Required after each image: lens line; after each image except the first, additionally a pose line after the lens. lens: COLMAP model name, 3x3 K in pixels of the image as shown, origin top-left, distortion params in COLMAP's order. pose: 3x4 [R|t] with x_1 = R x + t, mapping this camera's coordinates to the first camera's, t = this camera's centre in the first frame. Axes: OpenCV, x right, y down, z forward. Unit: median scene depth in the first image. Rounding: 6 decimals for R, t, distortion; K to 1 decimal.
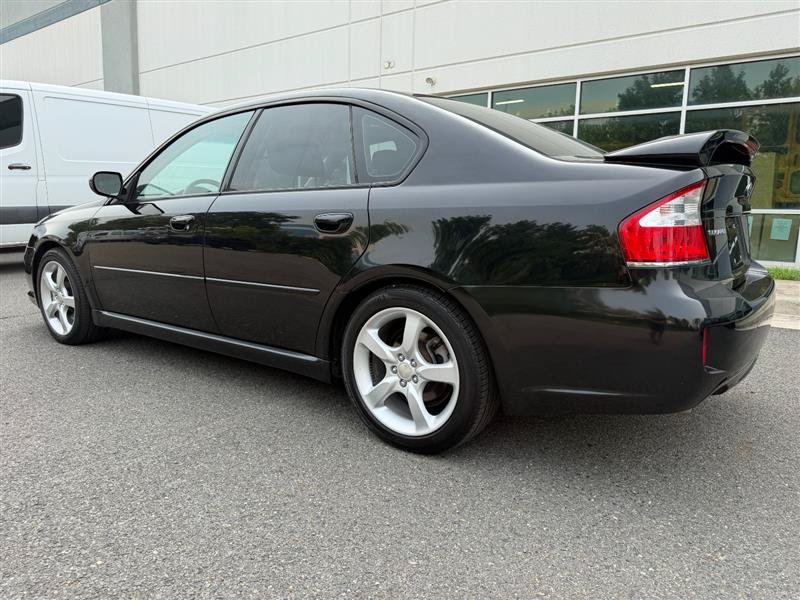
lens RADIAL K [[575.0, 0, 401.4], [0, 575.0, 302.5], [0, 0, 1]] dist [0.017728, -0.021180]
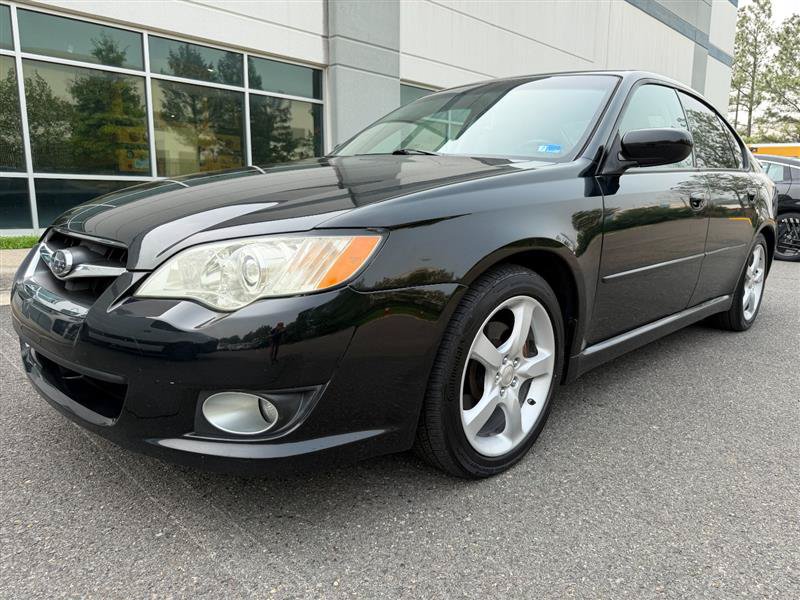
lens RADIAL K [[575.0, 0, 401.4], [0, 575.0, 302.5], [0, 0, 1]] dist [0.017728, -0.021180]
pose [[0.146095, -0.197286, 0.969399, -1.727920], [0.138257, 0.974368, 0.177461, -0.258653], [-0.979562, 0.108100, 0.169626, 1.628911]]
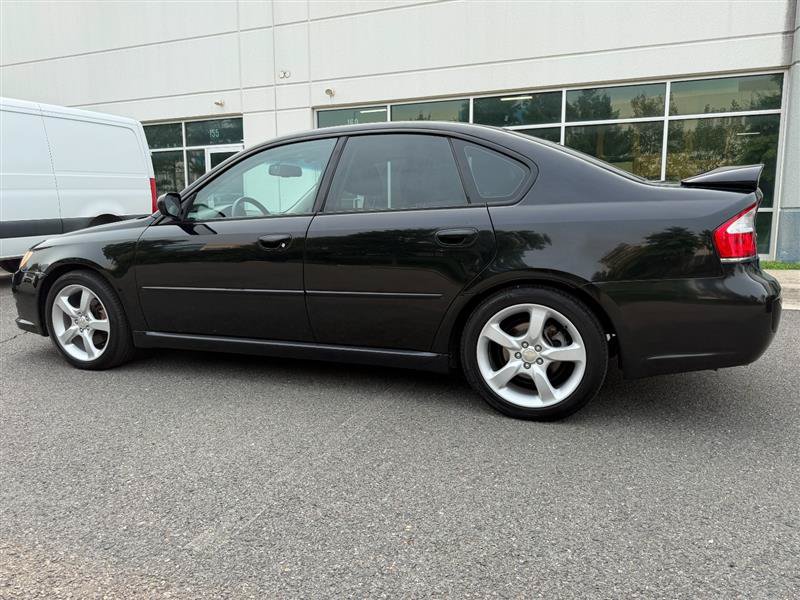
lens RADIAL K [[574.0, 0, 398.7], [0, 574.0, 300.0], [0, 0, 1]] dist [0.007292, -0.005108]
pose [[0.964260, -0.064199, 0.257064, -0.545518], [0.066270, 0.997802, 0.000605, -0.017783], [-0.256538, 0.016453, 0.966394, -0.112933]]
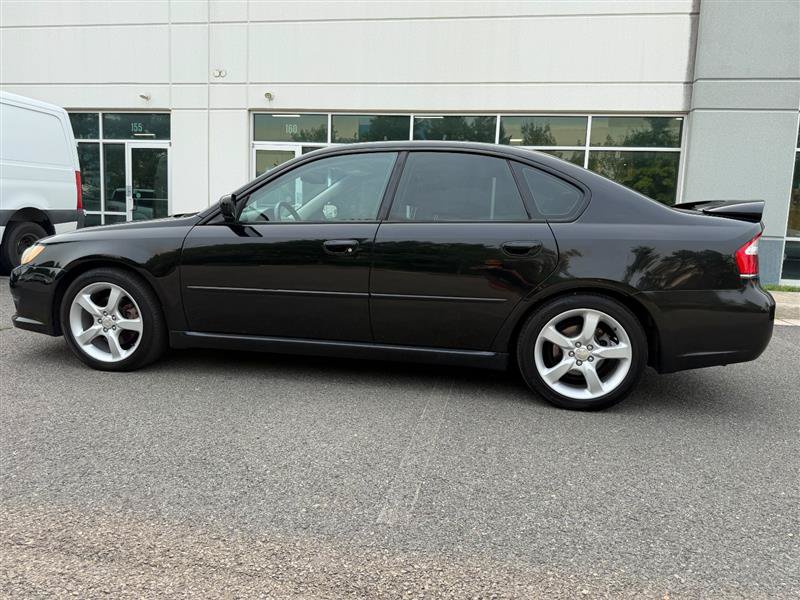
lens RADIAL K [[575.0, 0, 401.4], [0, 575.0, 302.5], [0, 0, 1]] dist [0.017728, -0.021180]
pose [[0.893273, -0.042314, 0.447519, -0.974274], [0.047587, 0.998867, -0.000541, -0.026424], [-0.446989, 0.021779, 0.894274, -0.071421]]
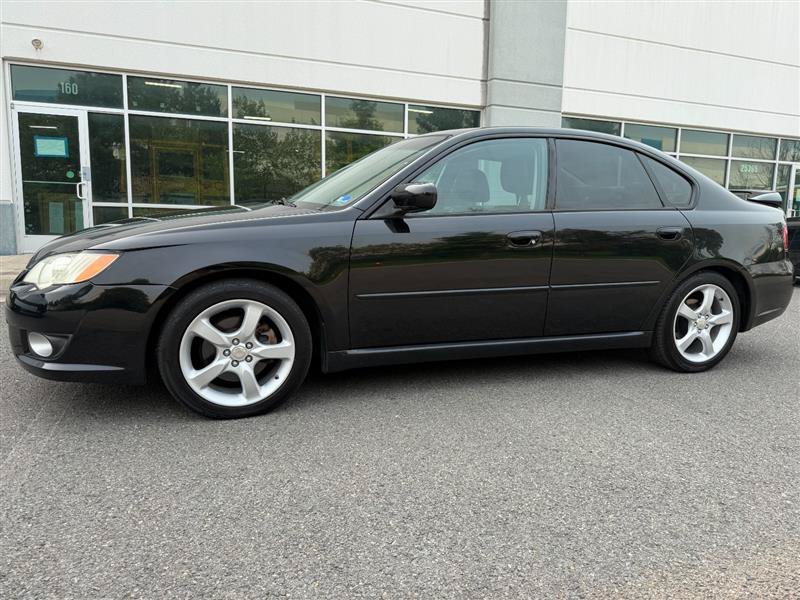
lens RADIAL K [[573.5, 0, 398.0], [0, 573.5, 305.3], [0, 0, 1]] dist [0.008759, -0.009694]
pose [[0.543787, -0.133063, 0.828607, -1.742221], [0.116361, 0.989768, 0.082579, -0.161623], [-0.831117, 0.051512, 0.553707, 0.770722]]
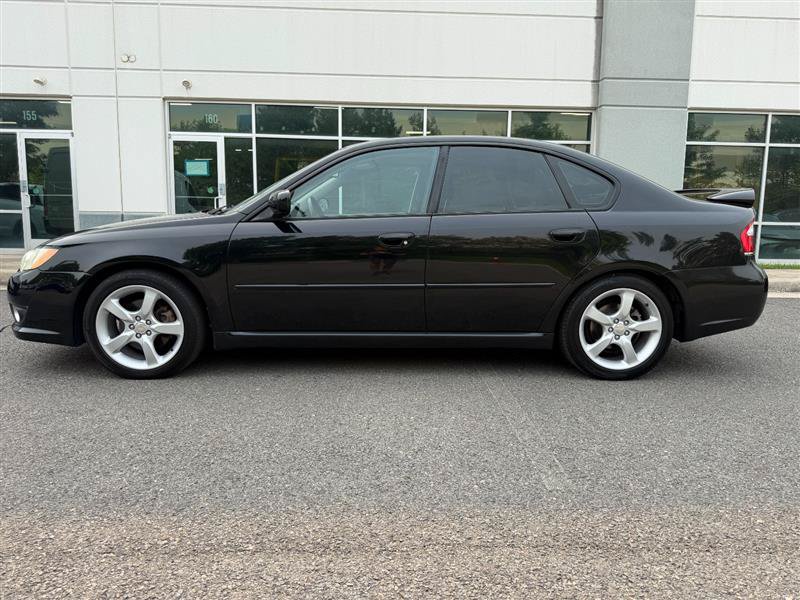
lens RADIAL K [[575.0, 0, 401.4], [0, 575.0, 302.5], [0, 0, 1]] dist [0.017728, -0.021180]
pose [[0.782534, -0.092891, 0.615639, -1.362795], [0.095633, 0.995006, 0.028573, -0.053072], [-0.615219, 0.036516, 0.787510, 0.113614]]
